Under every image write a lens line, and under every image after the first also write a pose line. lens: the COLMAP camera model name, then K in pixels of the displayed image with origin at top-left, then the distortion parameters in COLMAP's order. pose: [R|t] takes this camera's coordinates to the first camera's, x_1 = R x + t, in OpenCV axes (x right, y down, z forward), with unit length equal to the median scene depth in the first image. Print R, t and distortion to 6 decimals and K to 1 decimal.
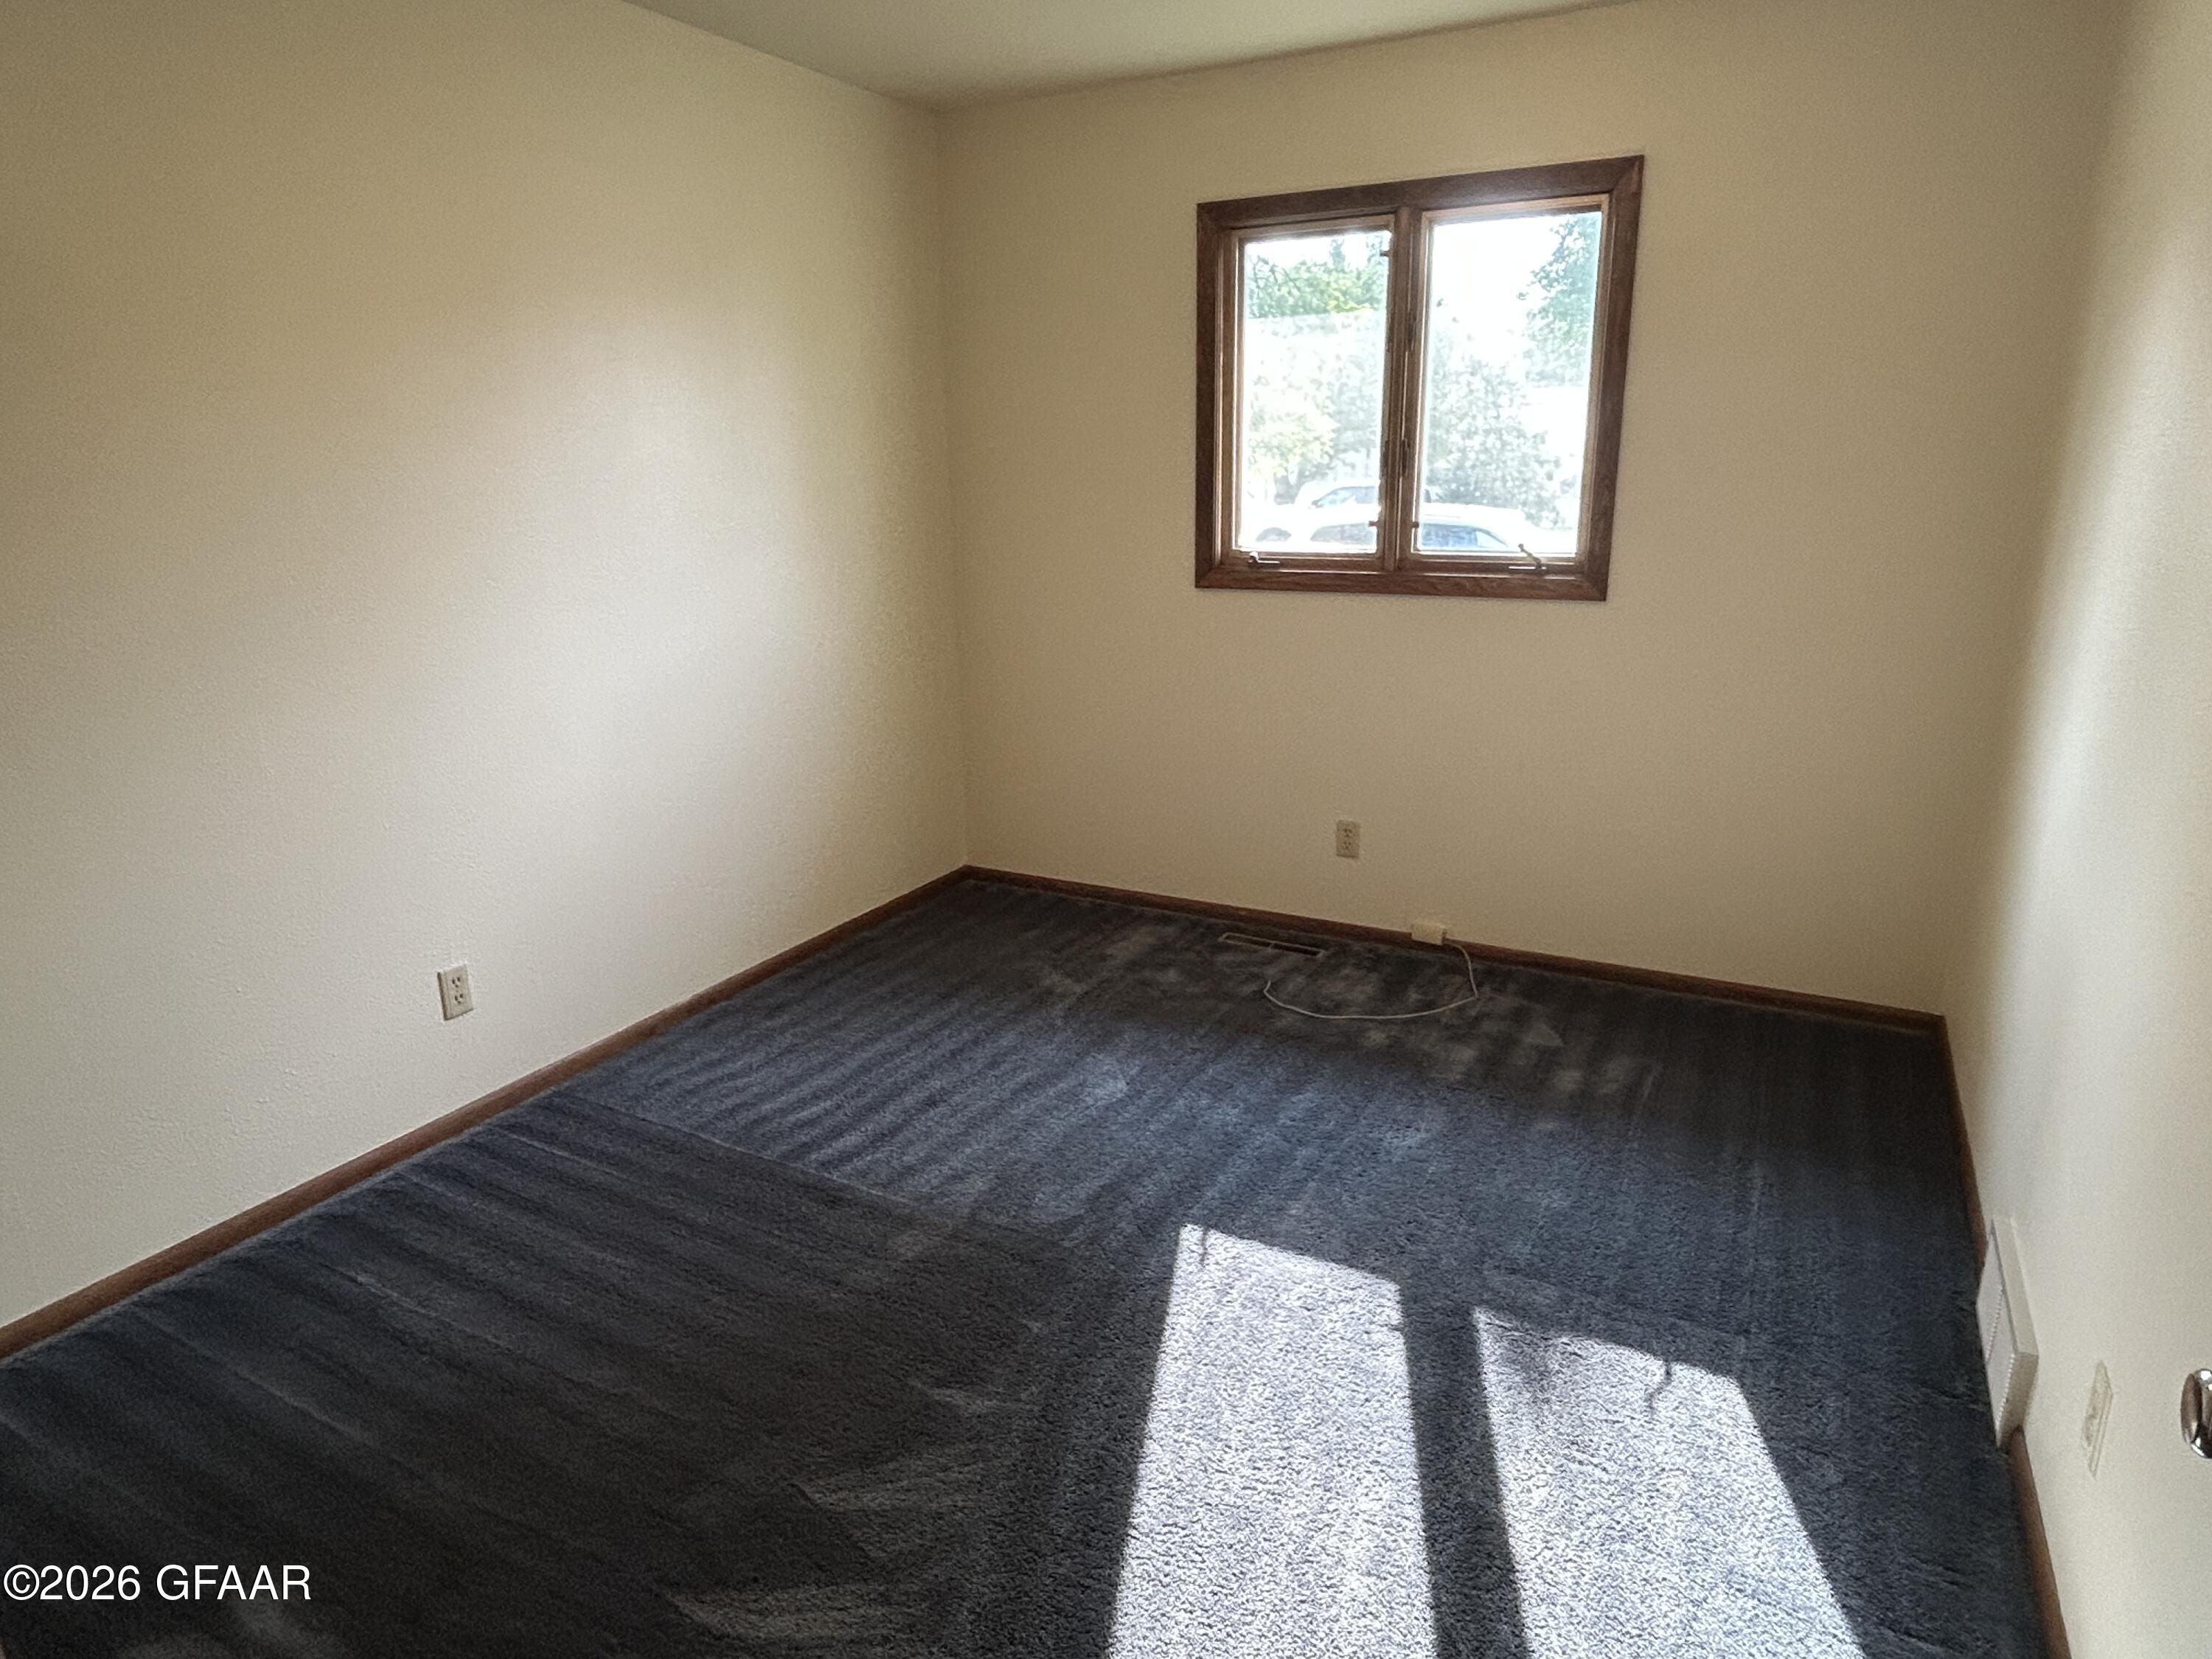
lens RADIAL K [[1288.4, 0, 1103.6], [0, 1288.4, 826.3], [0, 0, 1]] dist [0.002880, 0.000287]
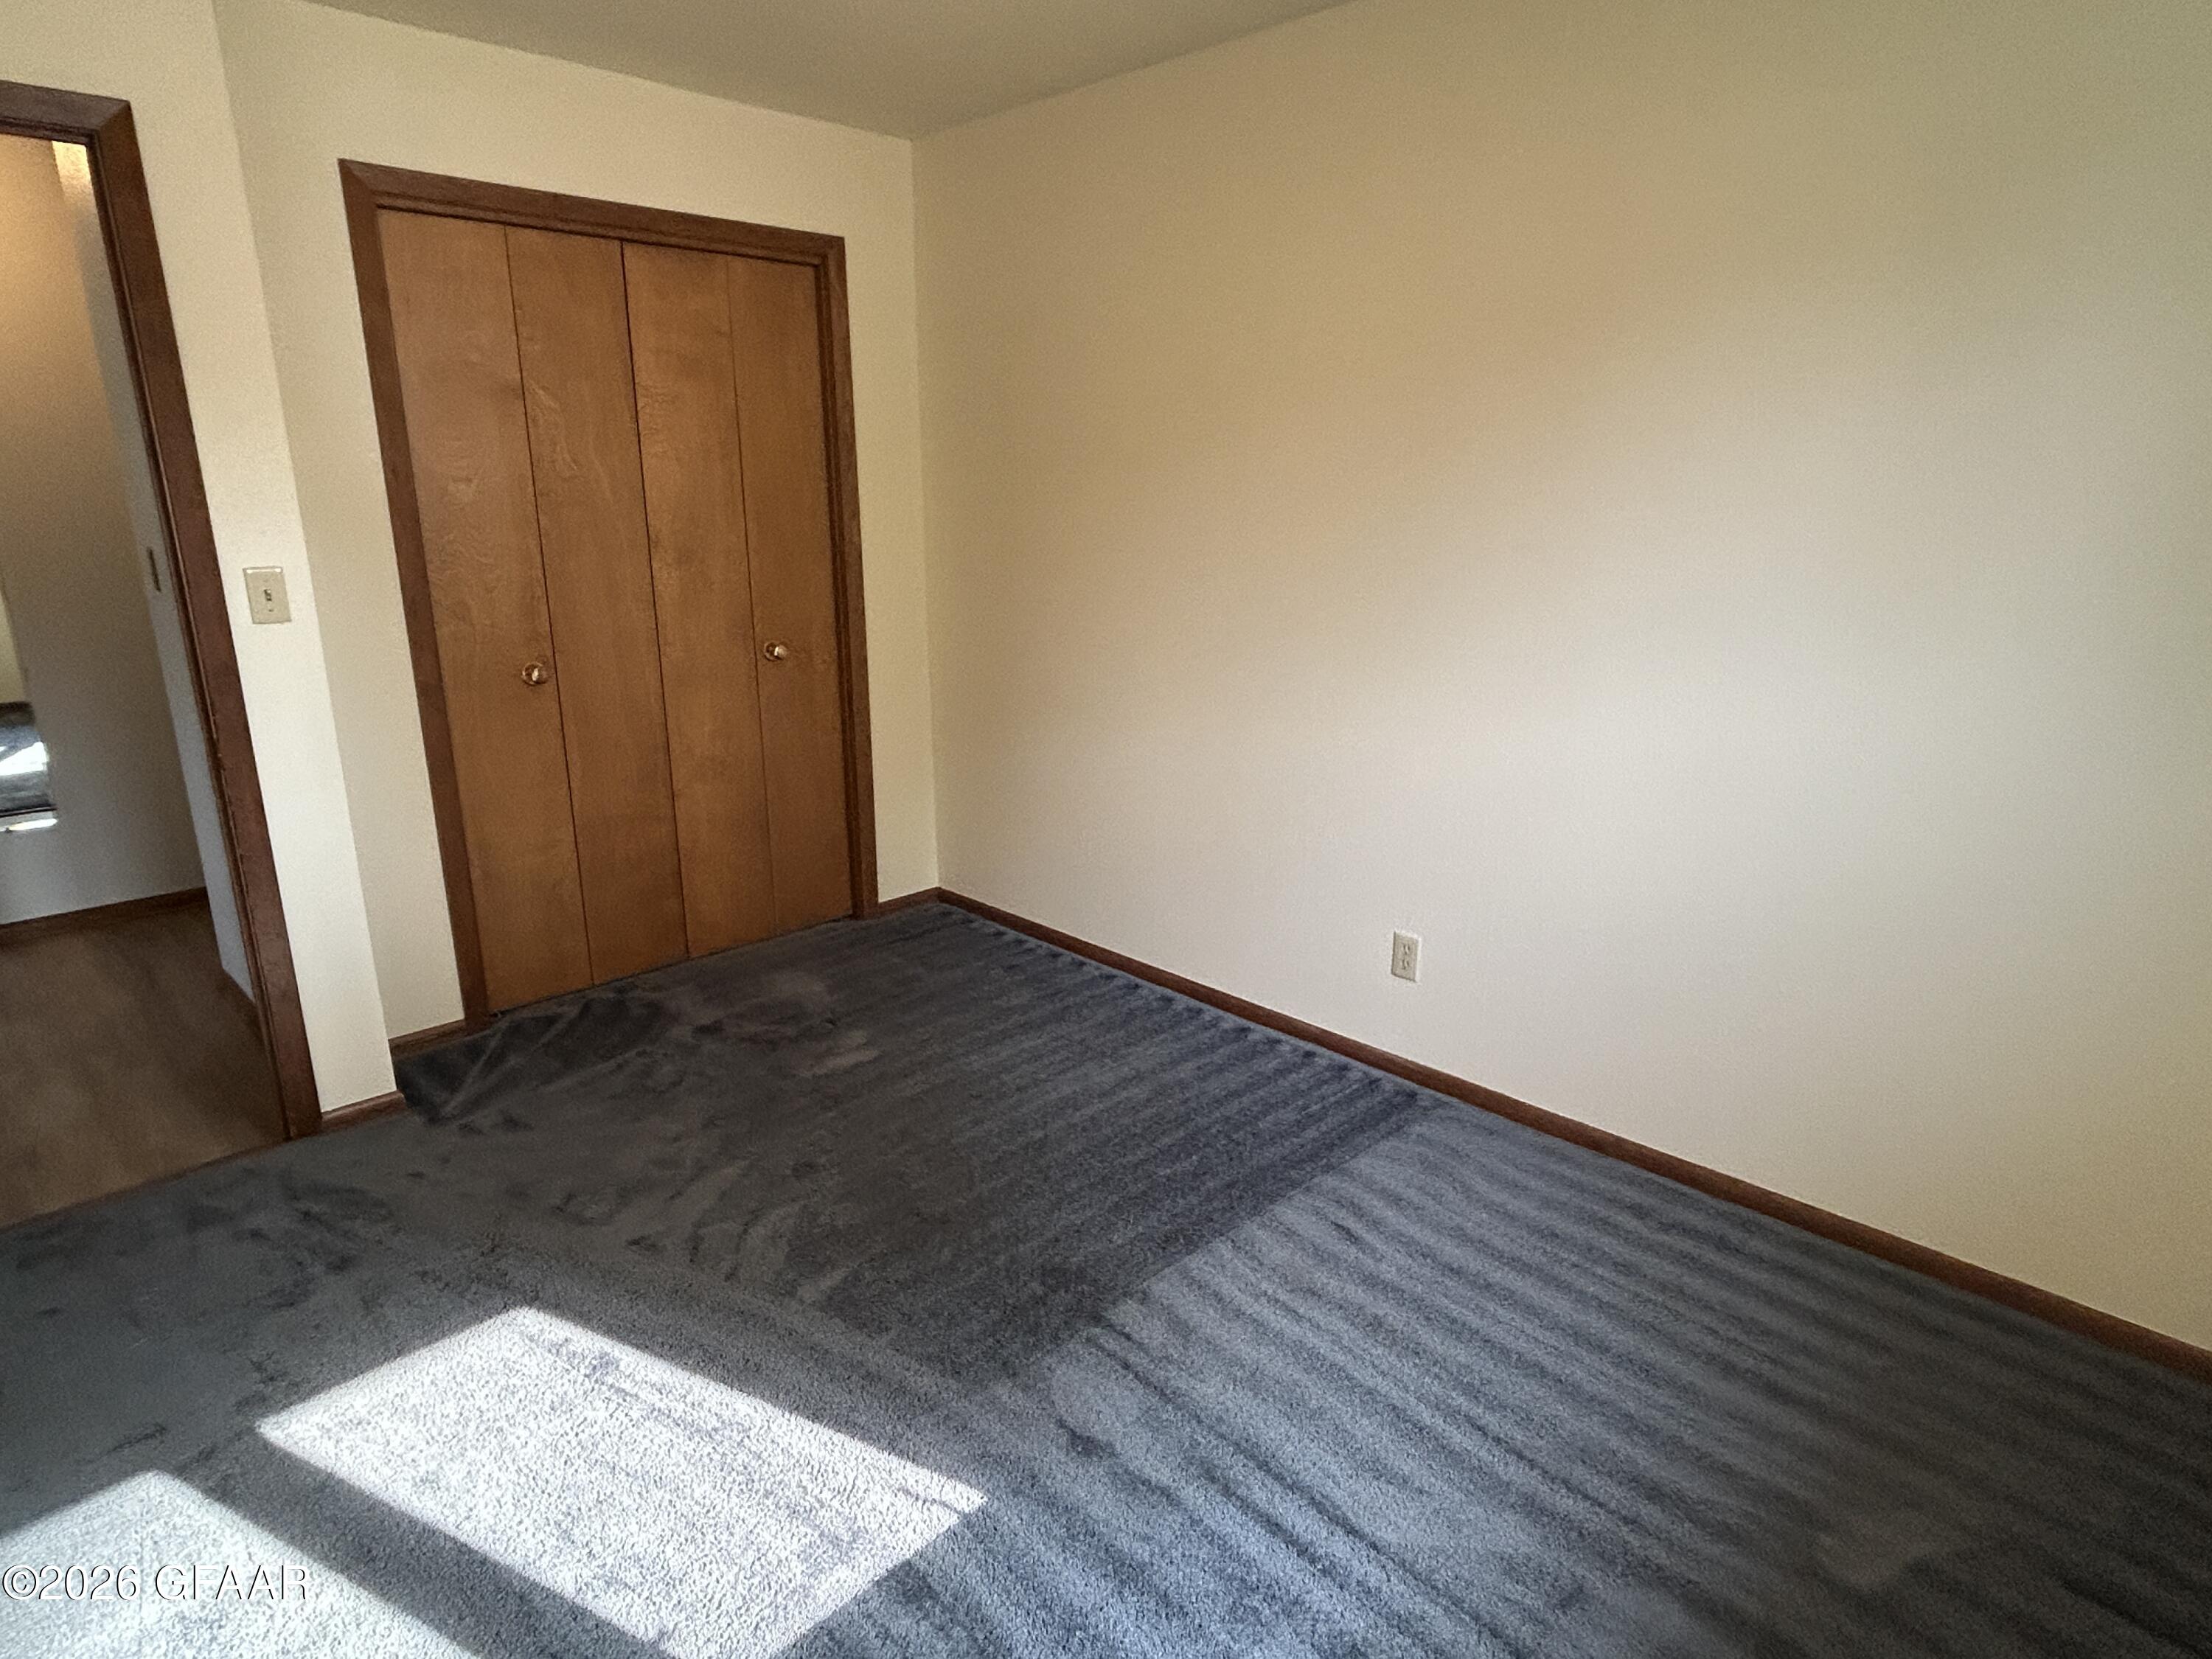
lens RADIAL K [[1250.2, 0, 1101.8], [0, 1250.2, 830.1], [0, 0, 1]] dist [-0.008124, -0.001145]
pose [[-0.296879, 0.265445, -0.917279, 0.524986], [-0.249796, 0.905551, 0.342898, -0.270560], [0.921664, 0.330932, -0.202532, 0.924224]]
